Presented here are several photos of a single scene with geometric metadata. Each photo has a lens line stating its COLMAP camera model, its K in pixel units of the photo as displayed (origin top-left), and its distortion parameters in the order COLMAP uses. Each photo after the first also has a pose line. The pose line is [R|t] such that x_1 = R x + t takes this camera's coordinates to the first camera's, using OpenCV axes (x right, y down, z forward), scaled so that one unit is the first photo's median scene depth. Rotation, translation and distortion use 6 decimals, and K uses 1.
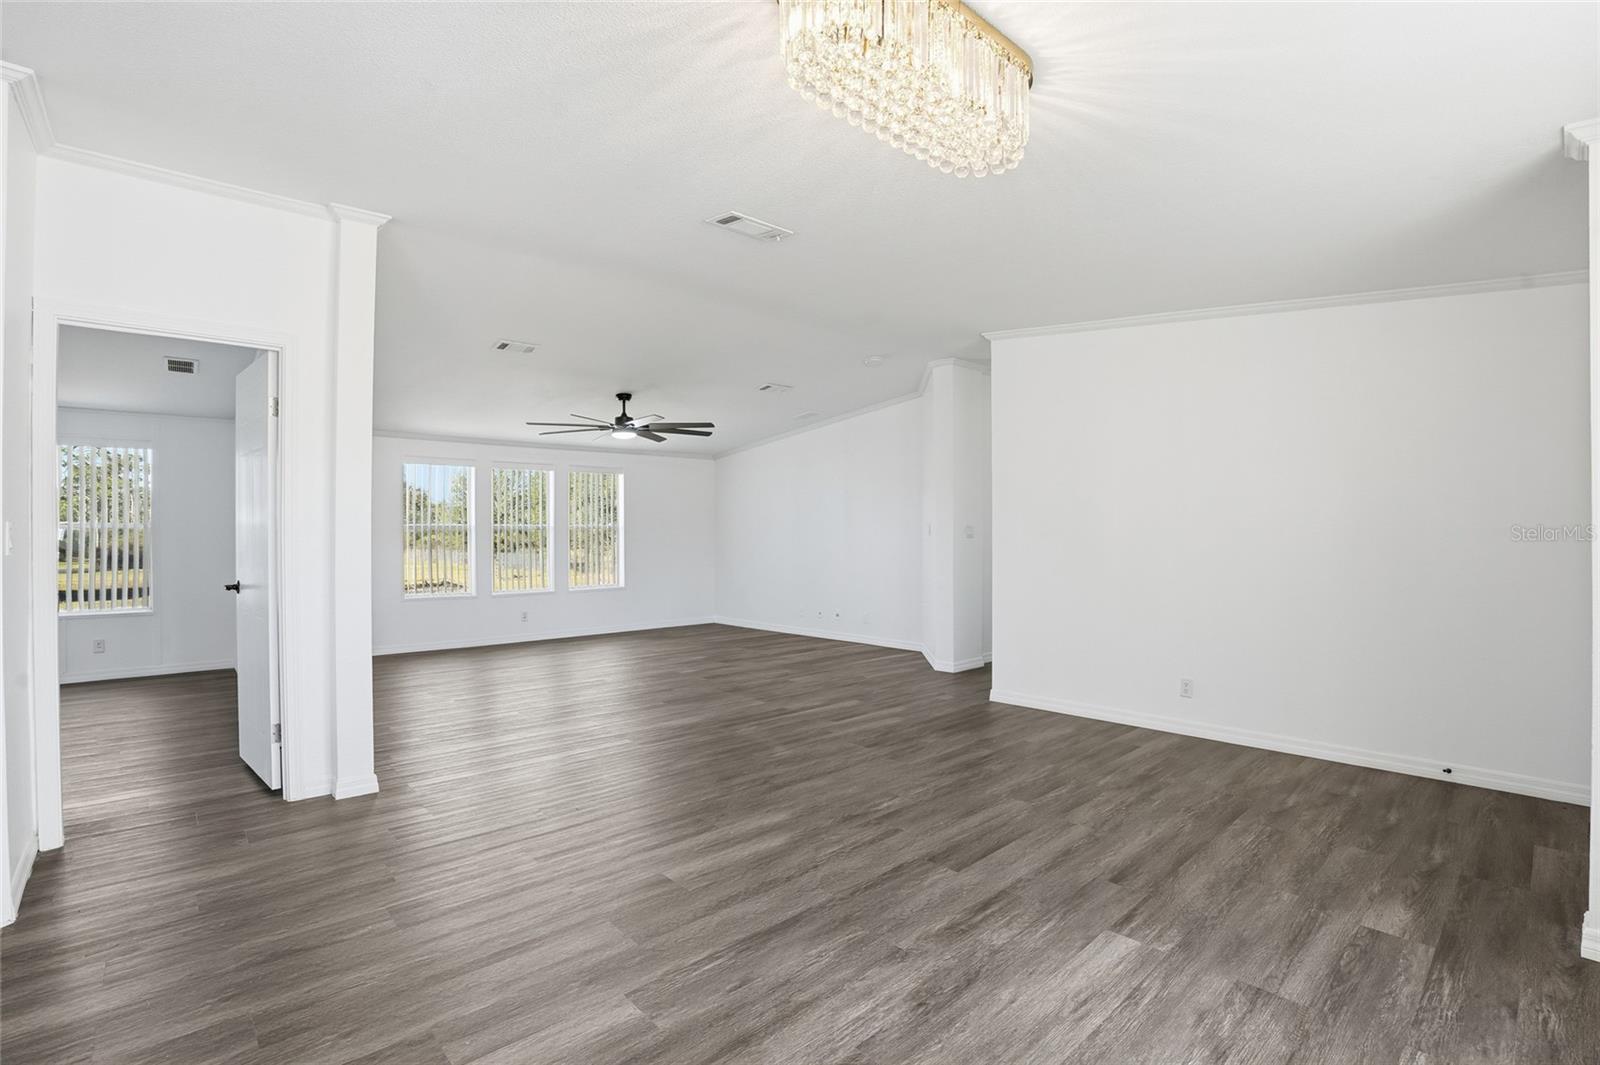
lens RADIAL K [[747.6, 0, 804.8], [0, 747.6, 537.5], [0, 0, 1]] dist [-0.051592, 0.004212]
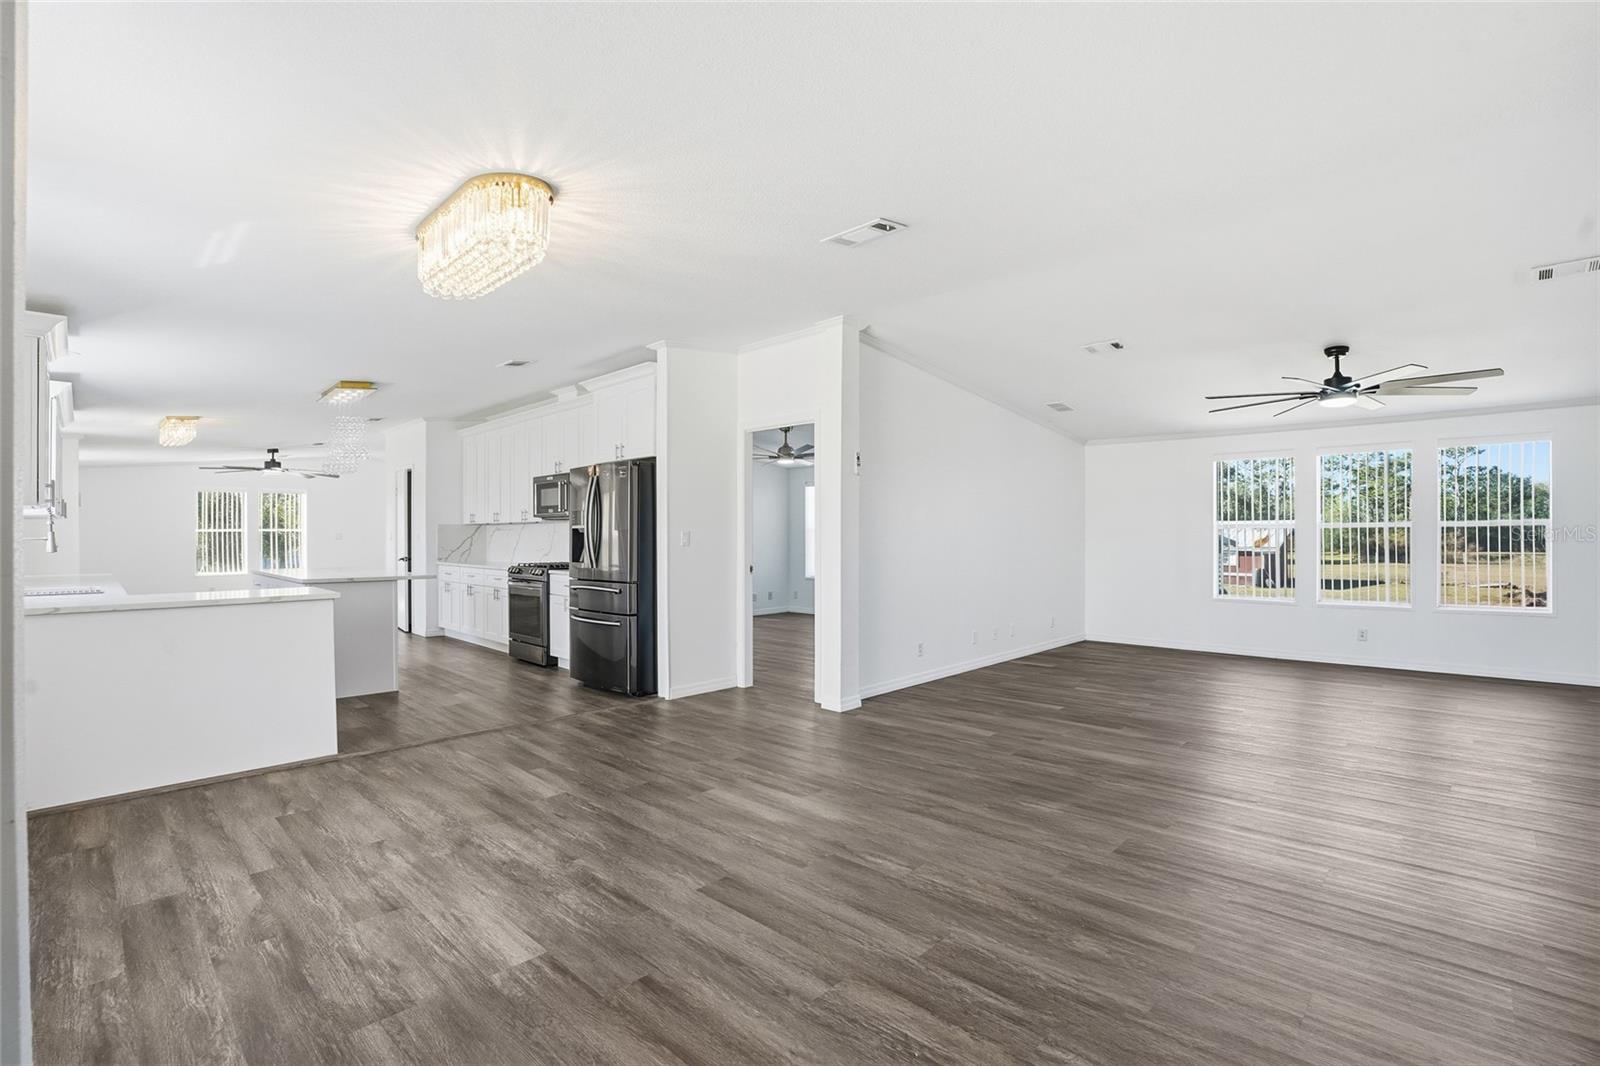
lens RADIAL K [[747.6, 0, 814.3], [0, 747.6, 544.3], [0, 0, 1]] dist [-0.051592, 0.004212]
pose [[0.041778, 0.009991, -0.999077, 1.093183], [0.008614, 0.999909, 0.010360, -0.013528], [0.999090, -0.009038, 0.041688, 1.029416]]
